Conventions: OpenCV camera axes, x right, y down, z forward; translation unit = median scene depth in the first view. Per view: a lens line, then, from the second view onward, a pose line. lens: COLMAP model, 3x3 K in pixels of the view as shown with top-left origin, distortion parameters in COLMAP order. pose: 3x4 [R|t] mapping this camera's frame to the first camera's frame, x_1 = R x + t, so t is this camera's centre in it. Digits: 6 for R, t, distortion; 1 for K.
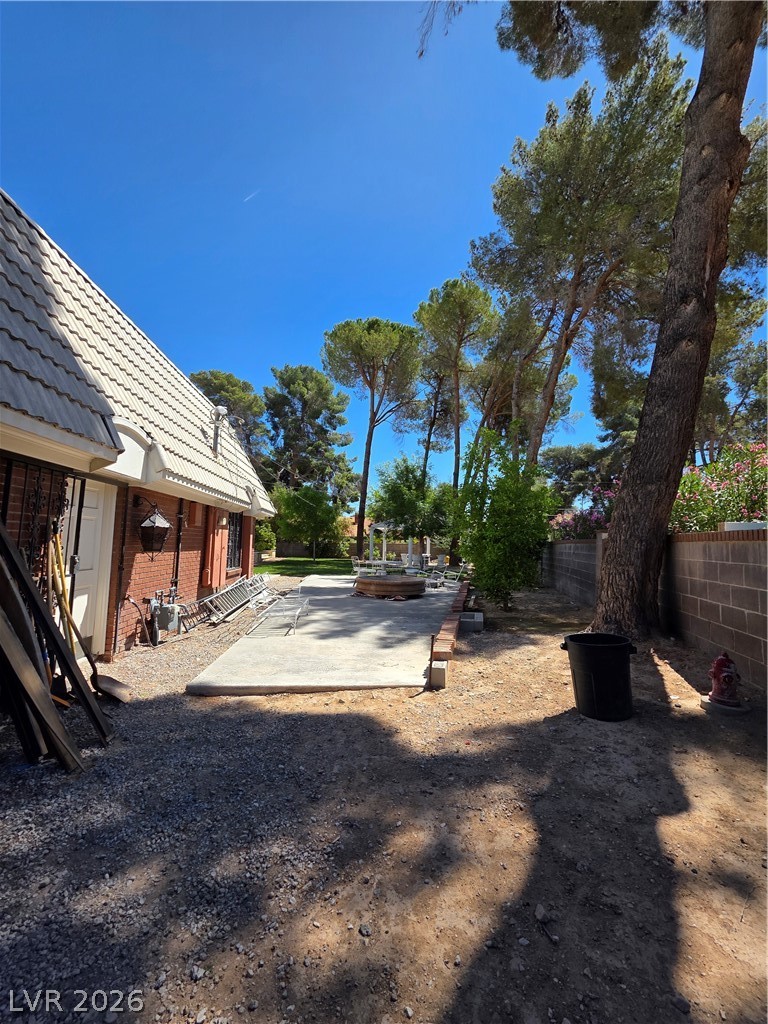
lens RADIAL K [[406.6, 0, 383.1], [0, 406.6, 509.0], [0, 0, 1]] dist [-0.000041, 0.000447]
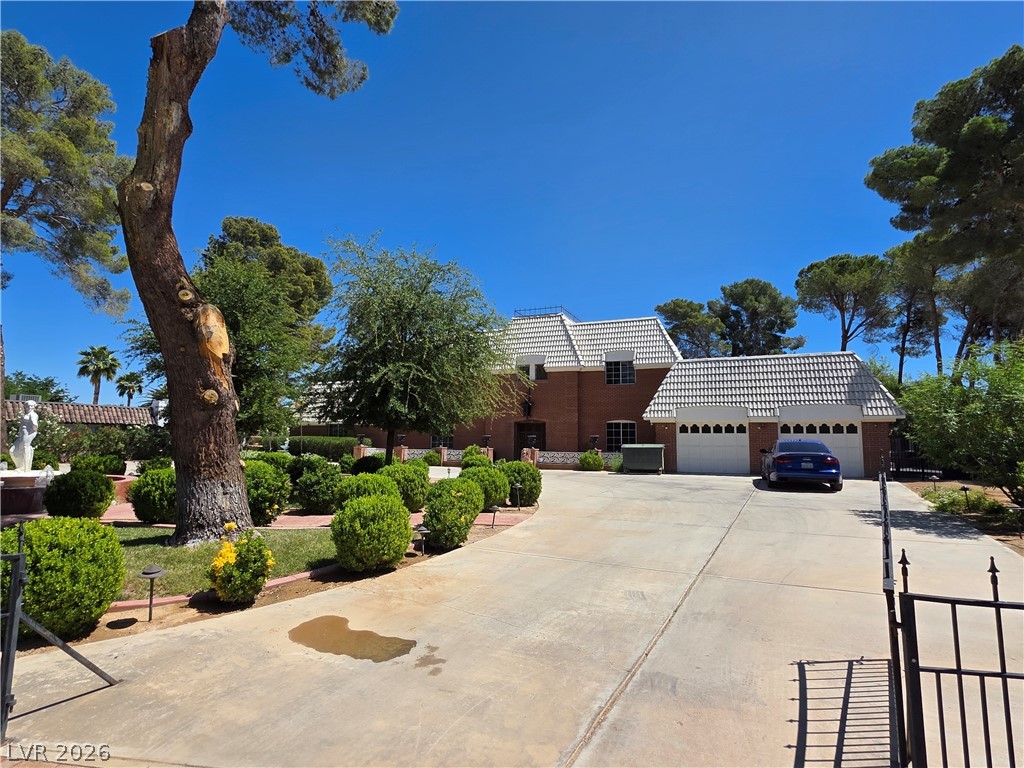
lens RADIAL K [[534.5, 0, 507.0], [0, 534.5, 381.8], [0, 0, 1]] dist [-0.000638, -0.000557]
pose [[0.880785, -0.063126, -0.469290, -0.140438], [0.048547, 0.997890, -0.043115, -0.060160], [0.471022, 0.015192, 0.881991, -0.677466]]
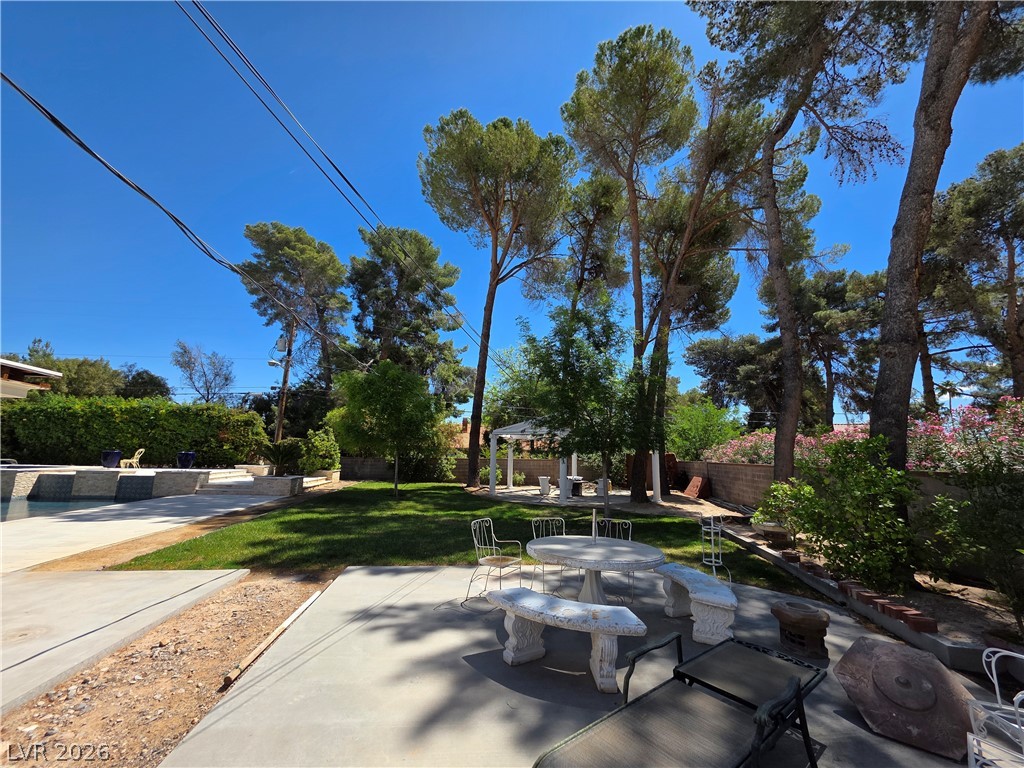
lens RADIAL K [[406.6, 0, 511.9], [0, 406.6, 382.1], [0, 0, 1]] dist [-0.000041, 0.000447]
pose [[0.998370, 0.012146, 0.055771, -0.027531], [-0.006905, 0.995622, -0.093217, 0.018187], [-0.056659, 0.092680, 0.994083, 0.281714]]
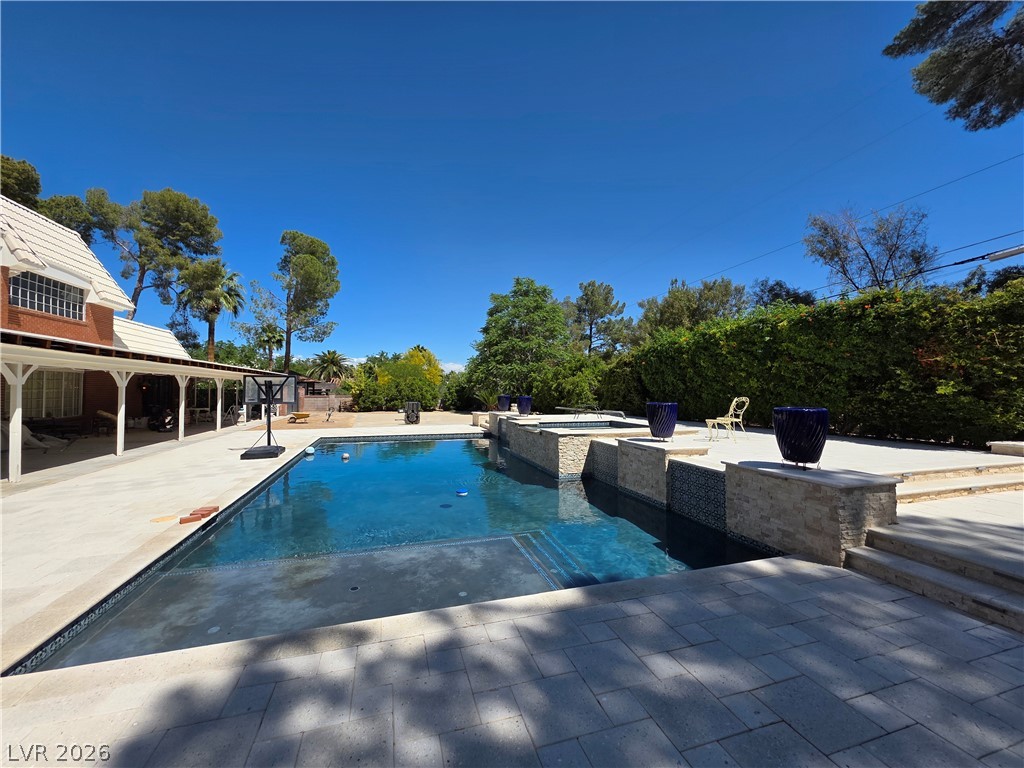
lens RADIAL K [[406.6, 0, 515.8], [0, 406.6, 382.7], [0, 0, 1]] dist [-0.000041, 0.000447]
pose [[0.217274, -0.041581, -0.975225, -0.159920], [0.080091, 0.996483, -0.024643, 0.033408], [0.972819, -0.072753, 0.219840, 0.493262]]
